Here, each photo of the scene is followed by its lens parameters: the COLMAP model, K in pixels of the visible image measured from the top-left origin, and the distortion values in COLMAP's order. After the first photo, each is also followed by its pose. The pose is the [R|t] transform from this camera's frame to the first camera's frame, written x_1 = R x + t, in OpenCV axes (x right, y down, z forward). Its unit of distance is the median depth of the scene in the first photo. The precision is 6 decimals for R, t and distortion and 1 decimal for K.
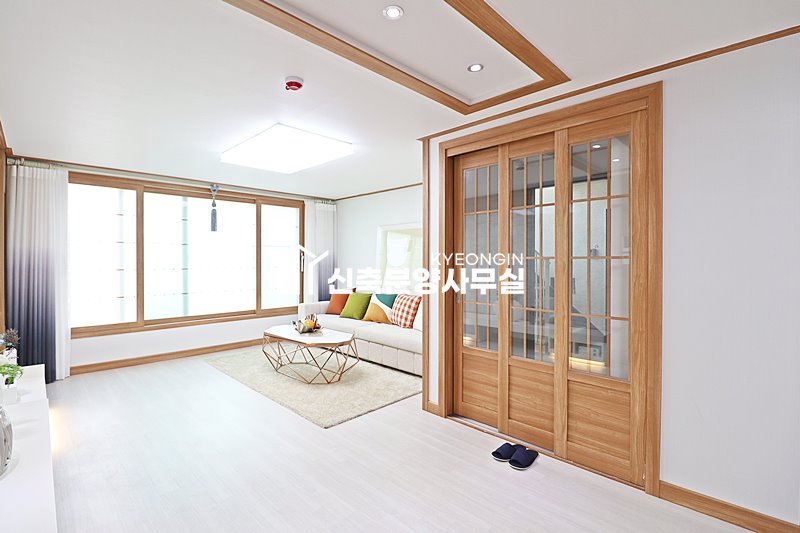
lens RADIAL K [[376.2, 0, 398.8], [0, 376.2, 262.4], [0, 0, 1]] dist [-0.000382, -0.000090]
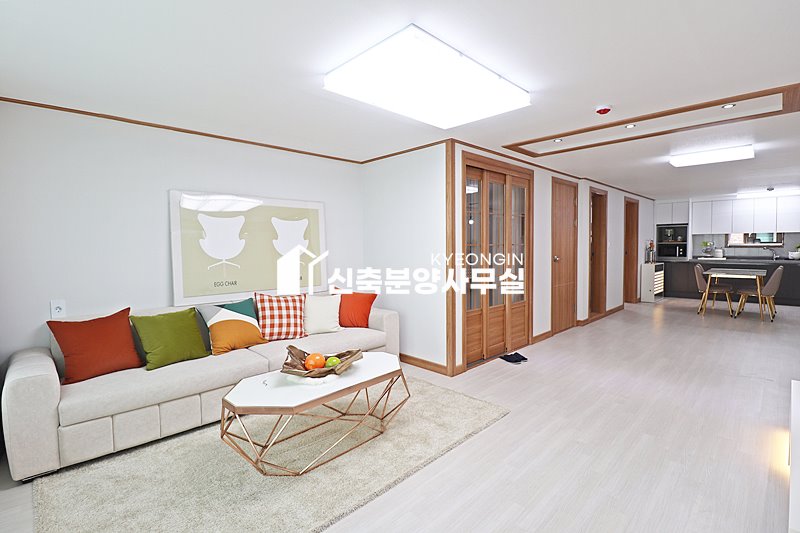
lens RADIAL K [[376.2, 0, 398.8], [0, 376.2, 262.4], [0, 0, 1]] dist [-0.000382, -0.000090]
pose [[0.002071, -0.044549, 0.999005, -1.120569], [0.015367, 0.998891, 0.044512, -0.013812], [-0.999880, 0.015259, 0.002754, 1.209885]]
